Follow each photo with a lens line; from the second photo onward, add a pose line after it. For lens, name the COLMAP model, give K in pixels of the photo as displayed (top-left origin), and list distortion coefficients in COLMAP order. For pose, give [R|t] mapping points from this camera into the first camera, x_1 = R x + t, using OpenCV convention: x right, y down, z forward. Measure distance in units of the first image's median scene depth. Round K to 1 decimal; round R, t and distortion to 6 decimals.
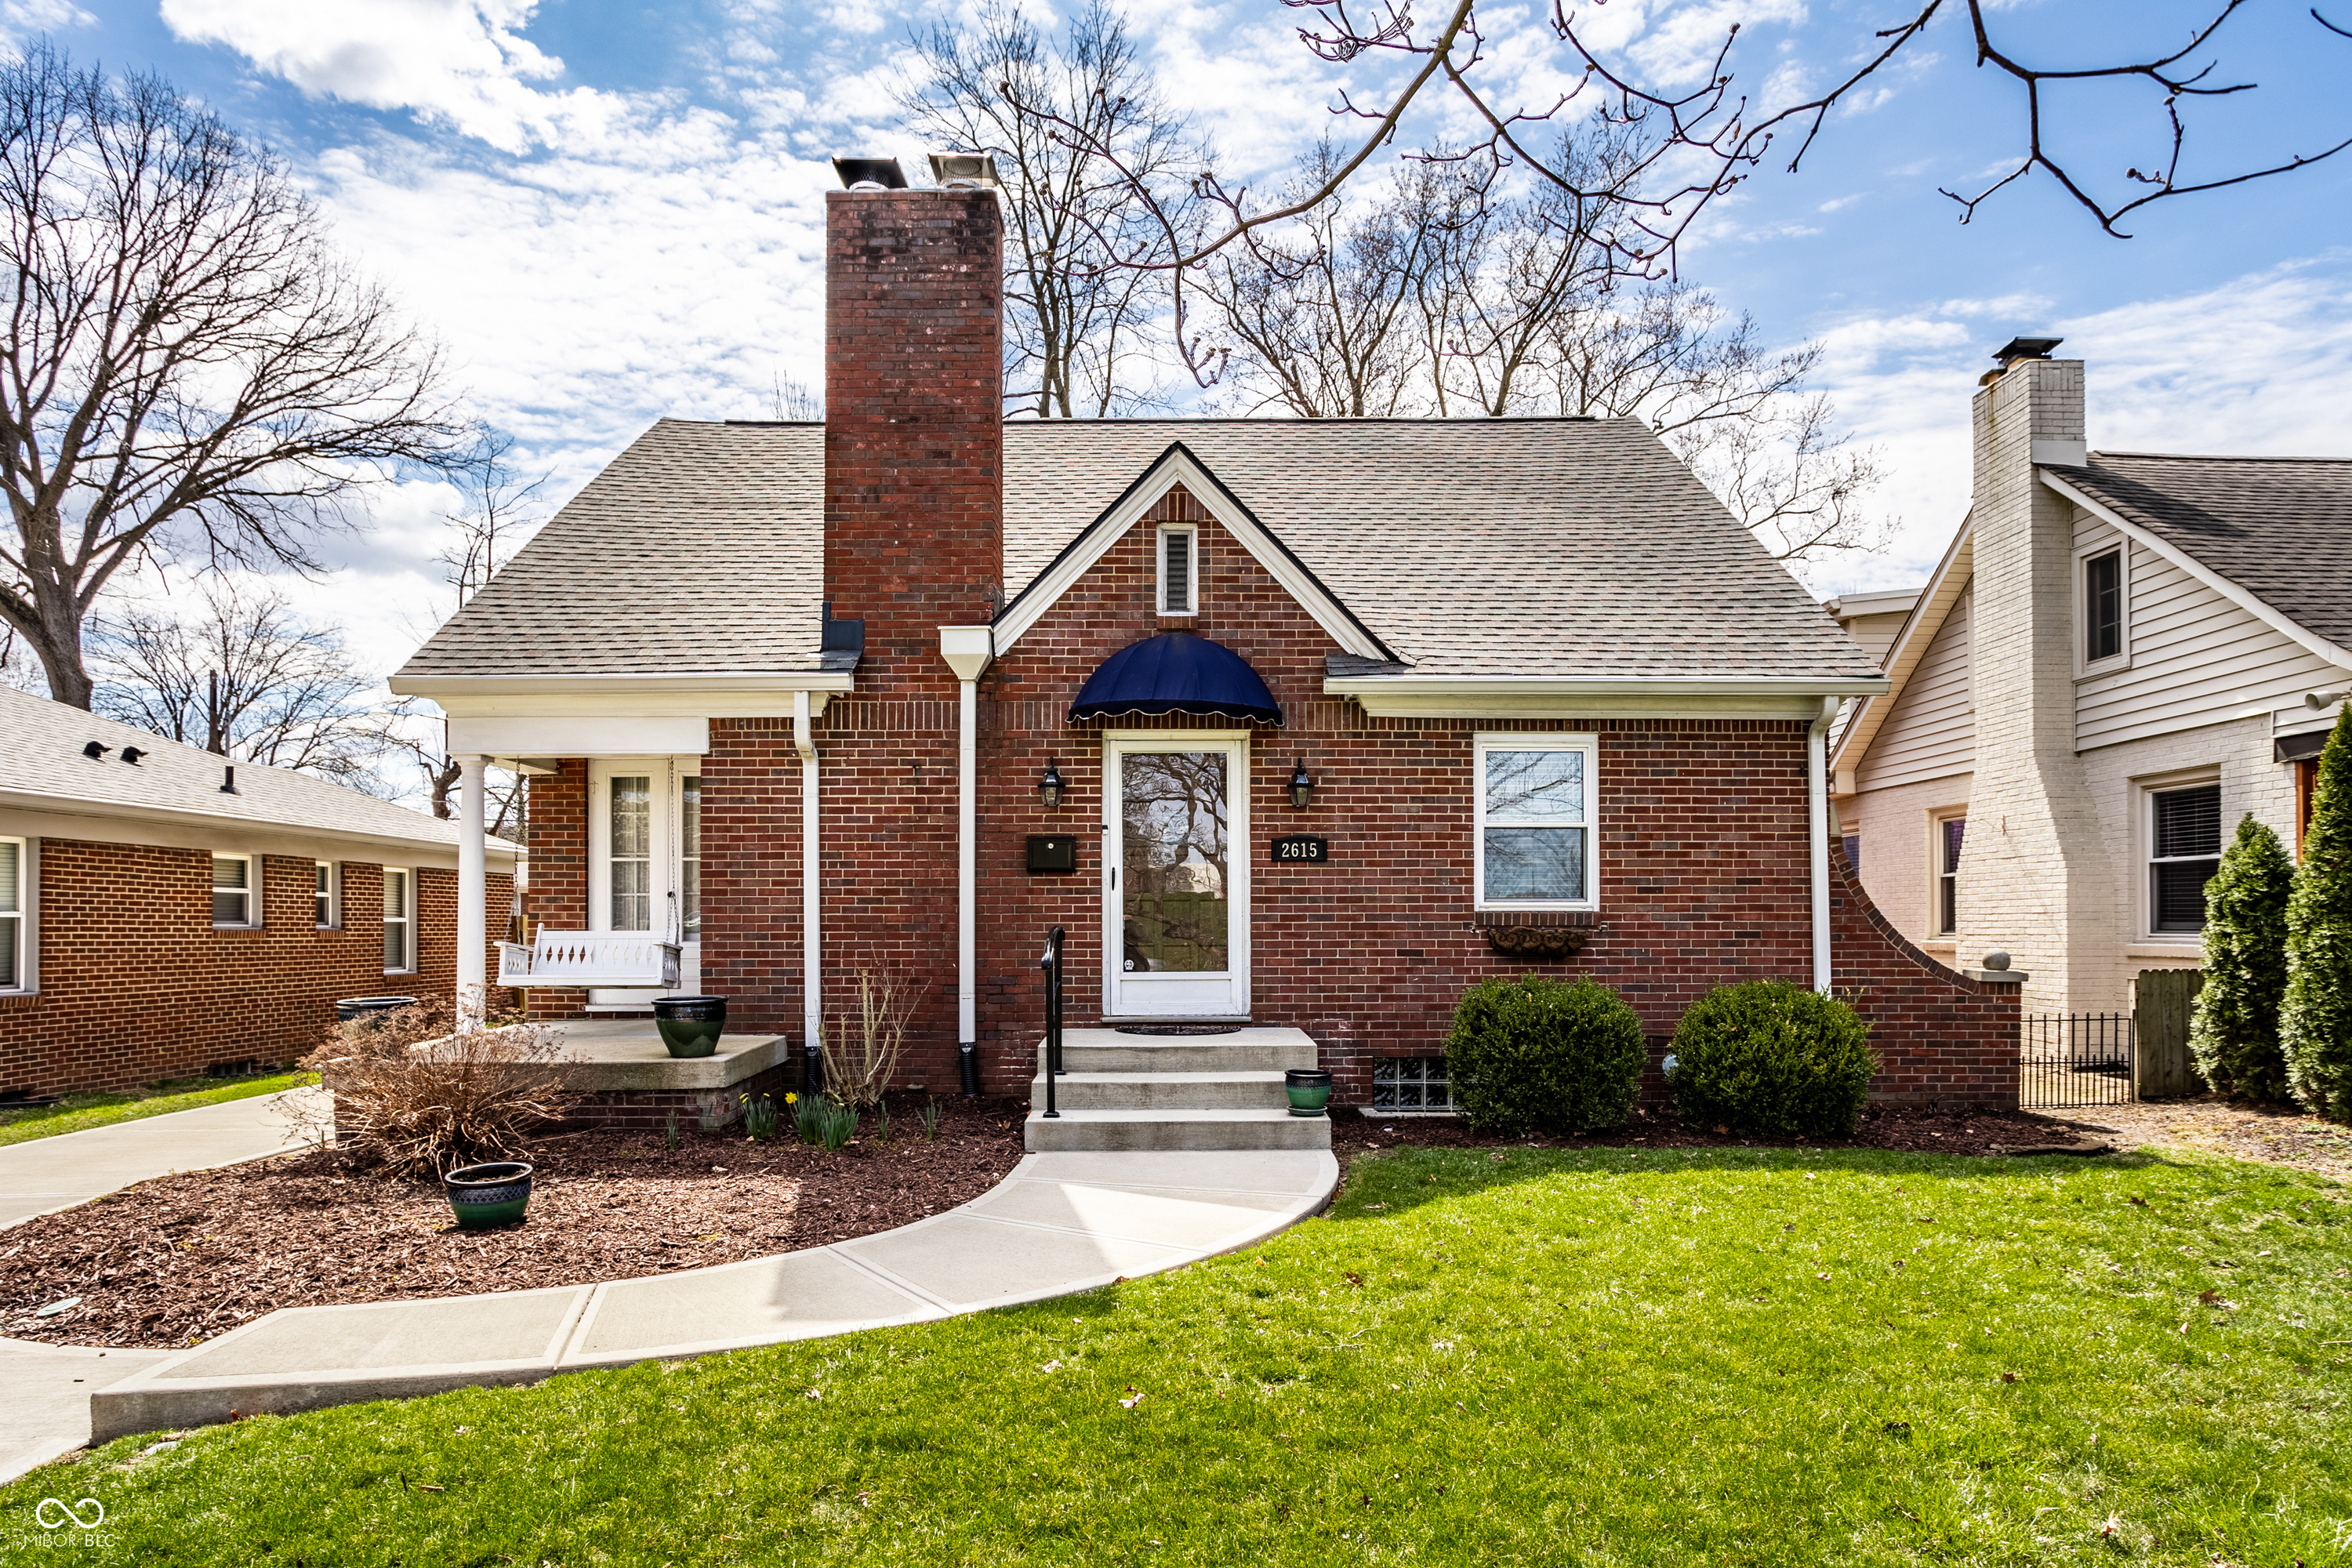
lens RADIAL K [[1242.6, 0, 1178.5], [0, 1242.6, 937.8], [0, 0, 1]] dist [0.004085, -0.007034]
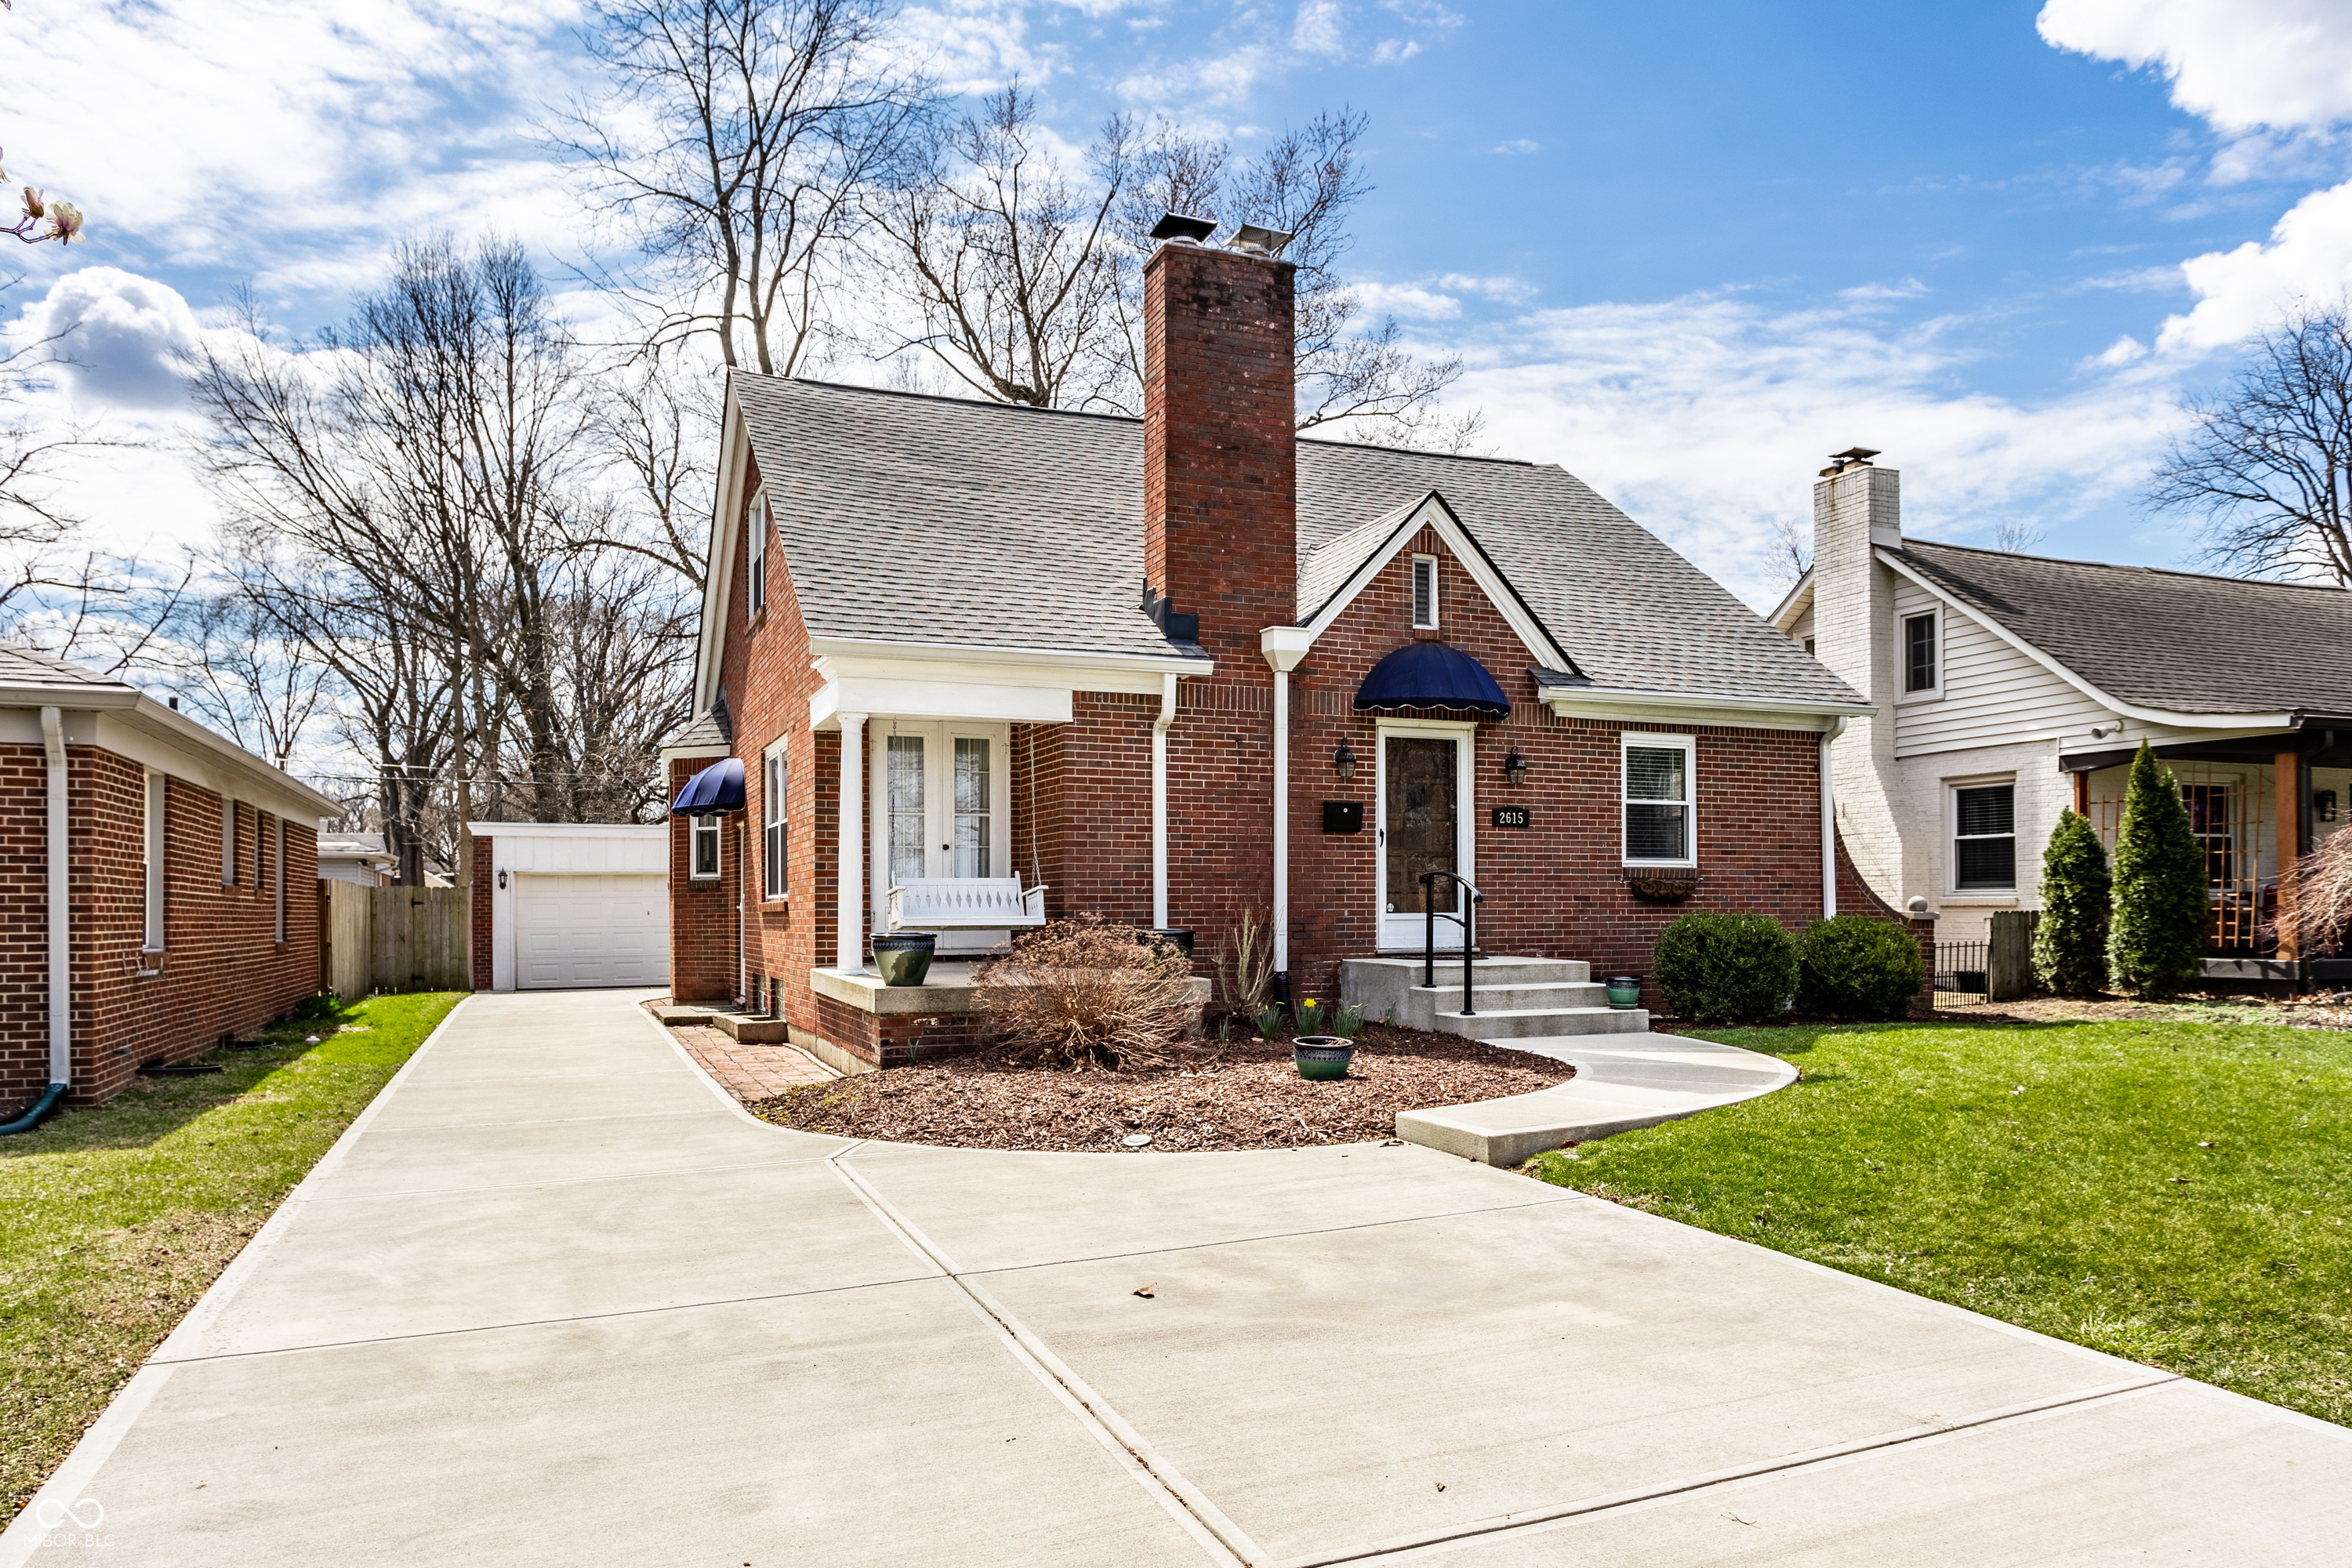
lens RADIAL K [[1474.1, 0, 1175.8], [0, 1474.1, 894.0], [0, 0, 1]] dist [0.059464, 0.001172]
pose [[0.928143, 0.003013, 0.372211, -0.789355], [0.004843, 0.999785, -0.020170, 0.036751], [-0.372192, 0.020523, 0.927929, -0.282916]]
